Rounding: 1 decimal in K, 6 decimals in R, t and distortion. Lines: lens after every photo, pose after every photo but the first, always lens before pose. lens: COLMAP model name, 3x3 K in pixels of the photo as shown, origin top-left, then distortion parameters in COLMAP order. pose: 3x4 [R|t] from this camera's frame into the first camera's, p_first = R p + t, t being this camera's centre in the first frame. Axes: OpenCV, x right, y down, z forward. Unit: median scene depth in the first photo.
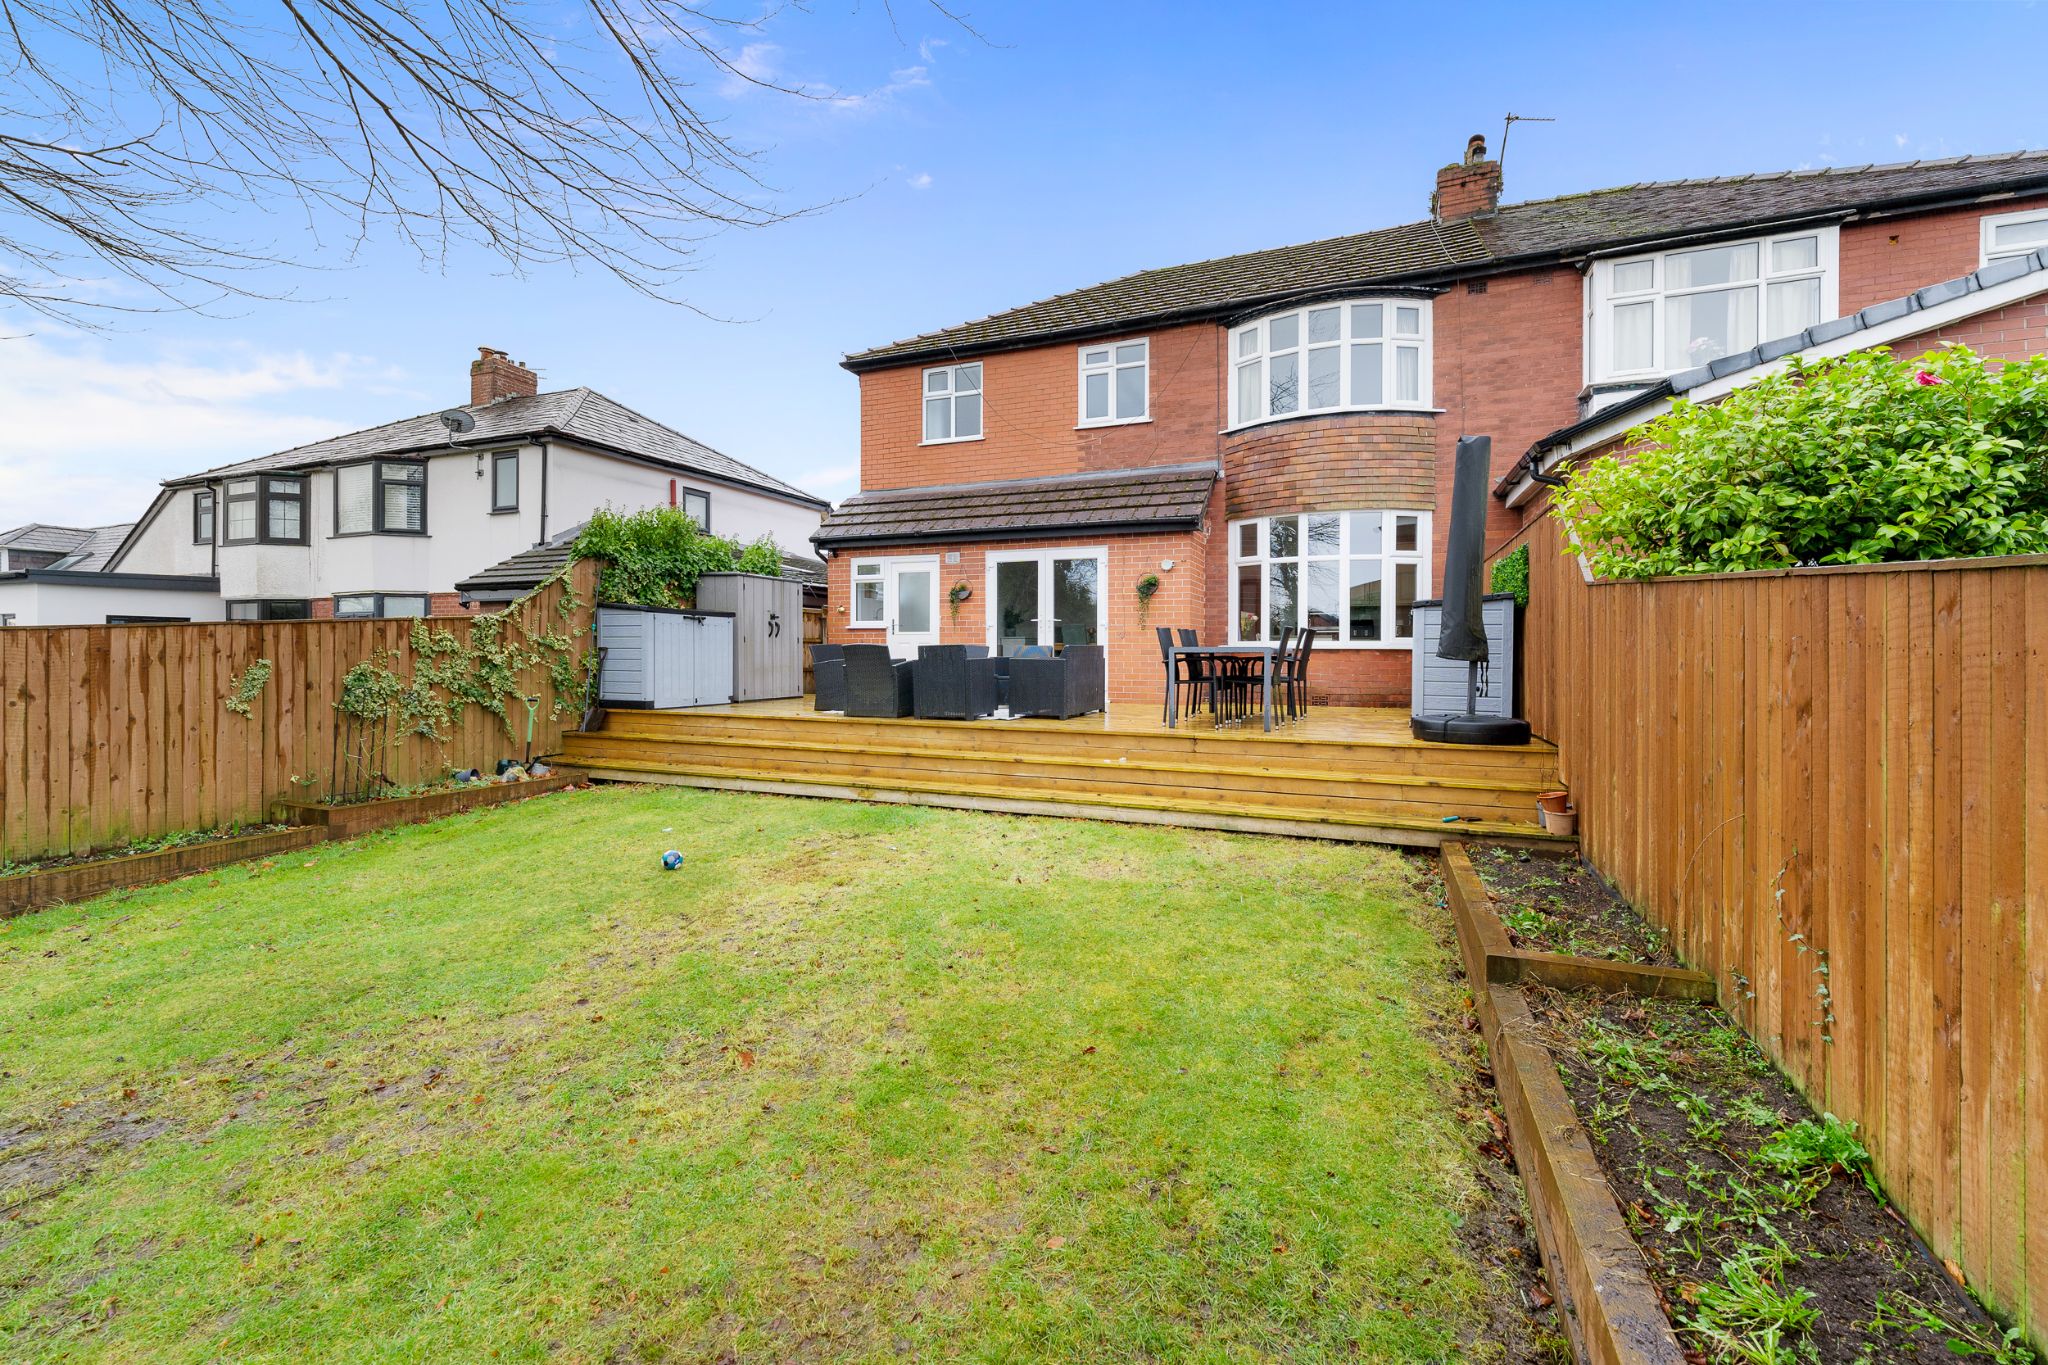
lens RADIAL K [[830.8, 0, 1025.3], [0, 830.8, 675.2], [0, 0, 1]] dist [-0.001854, -0.000338]
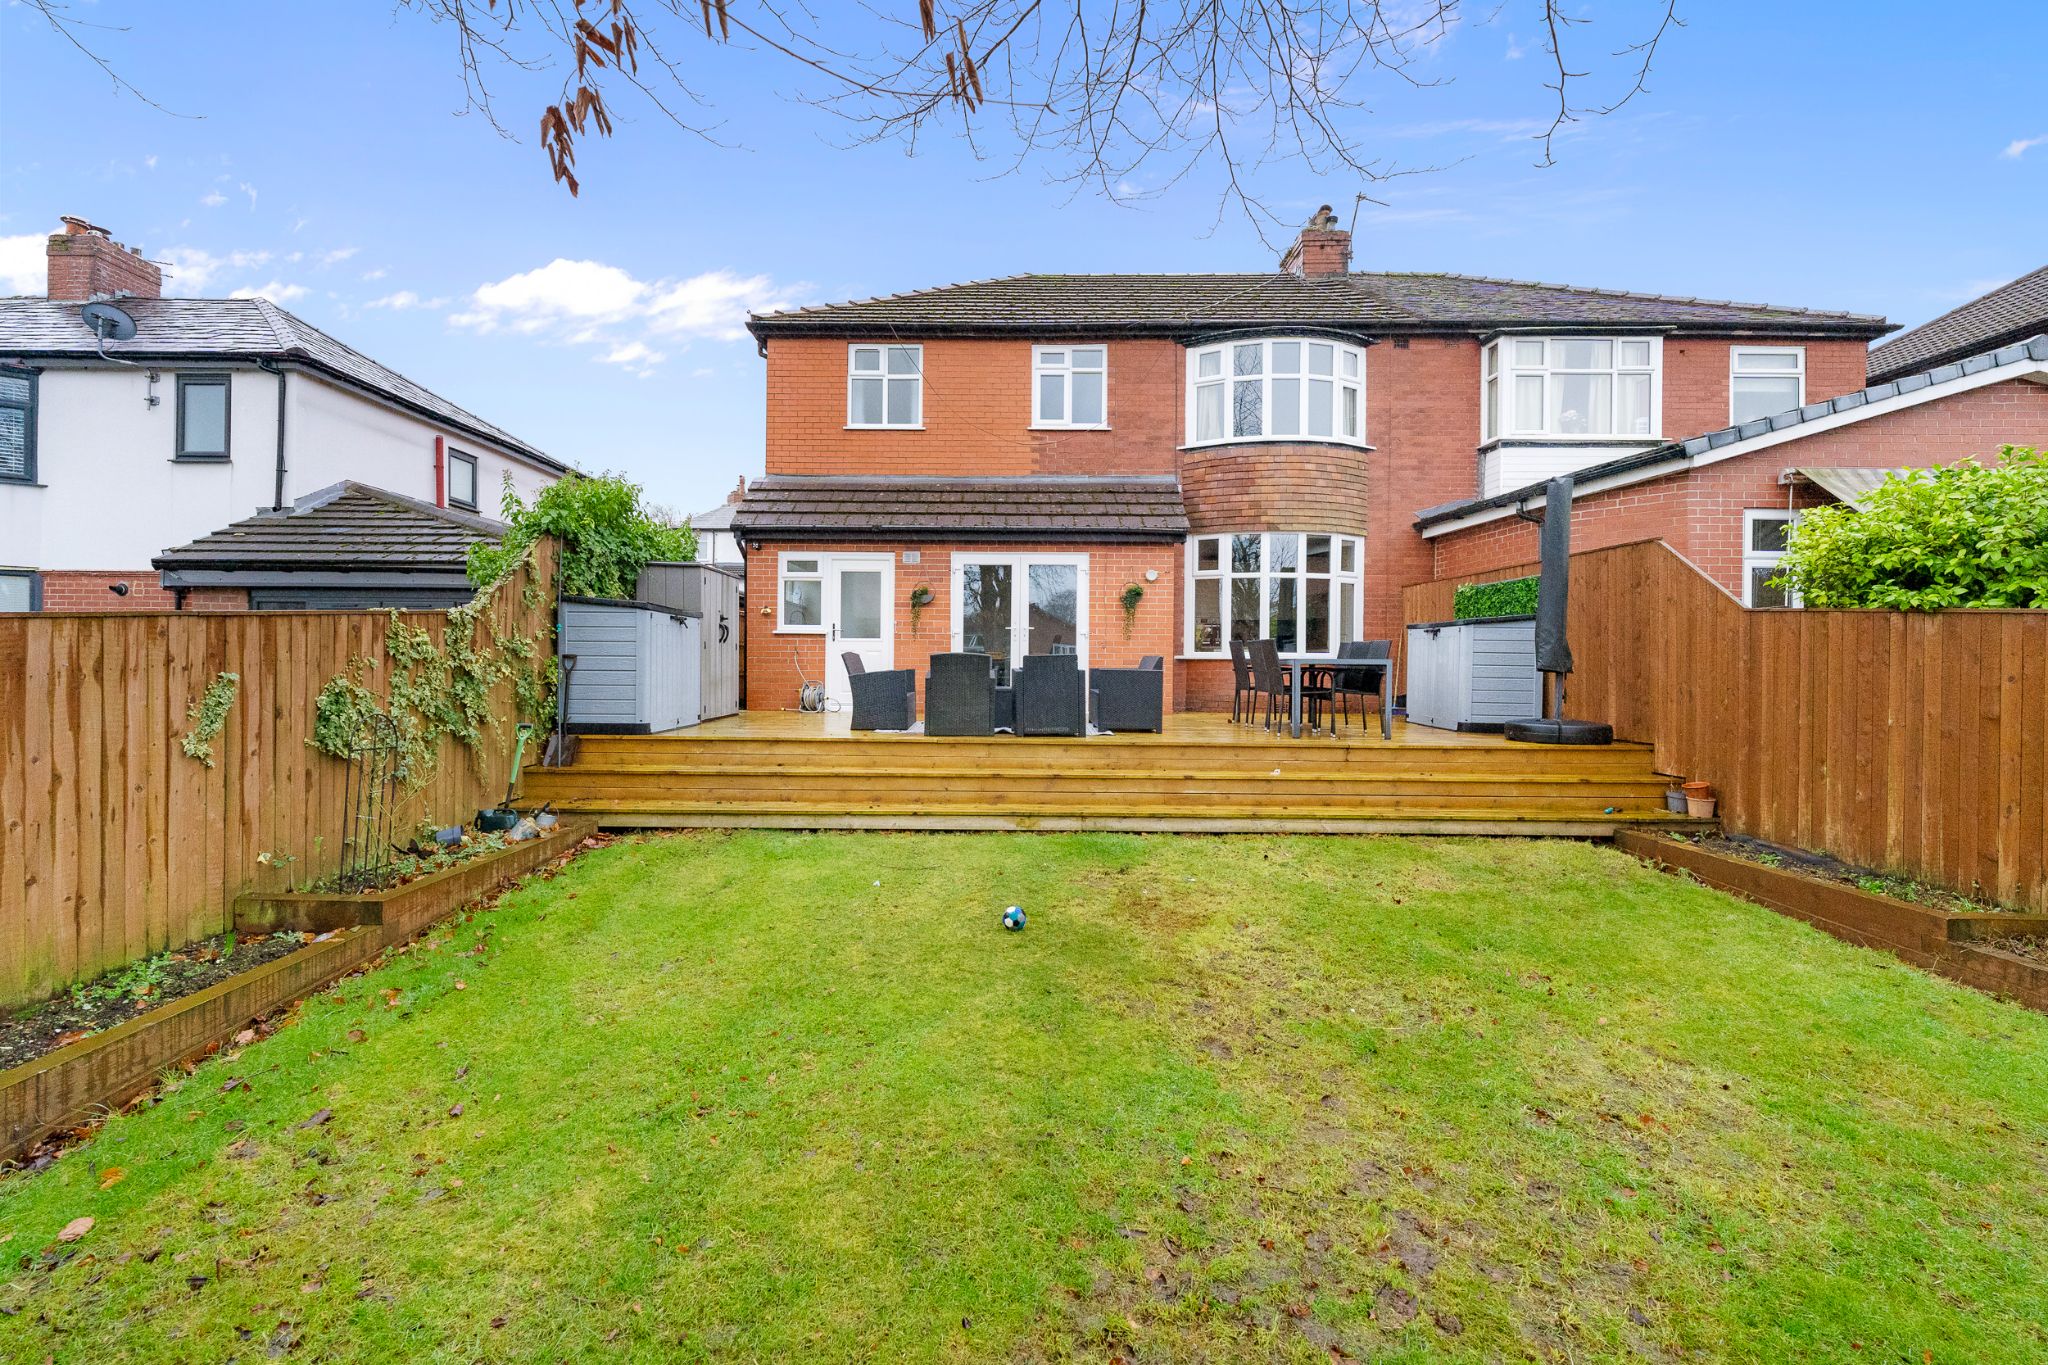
lens RADIAL K [[847.2, 0, 1024.0], [0, 847.2, 682.5], [0, 0, 1]] dist [-0.001705, -0.000251]
pose [[0.930244, -0.005448, 0.366900, -0.354461], [0.005780, 0.999983, 0.000193, -0.004868], [-0.366895, 0.001941, 0.930260, 0.108003]]
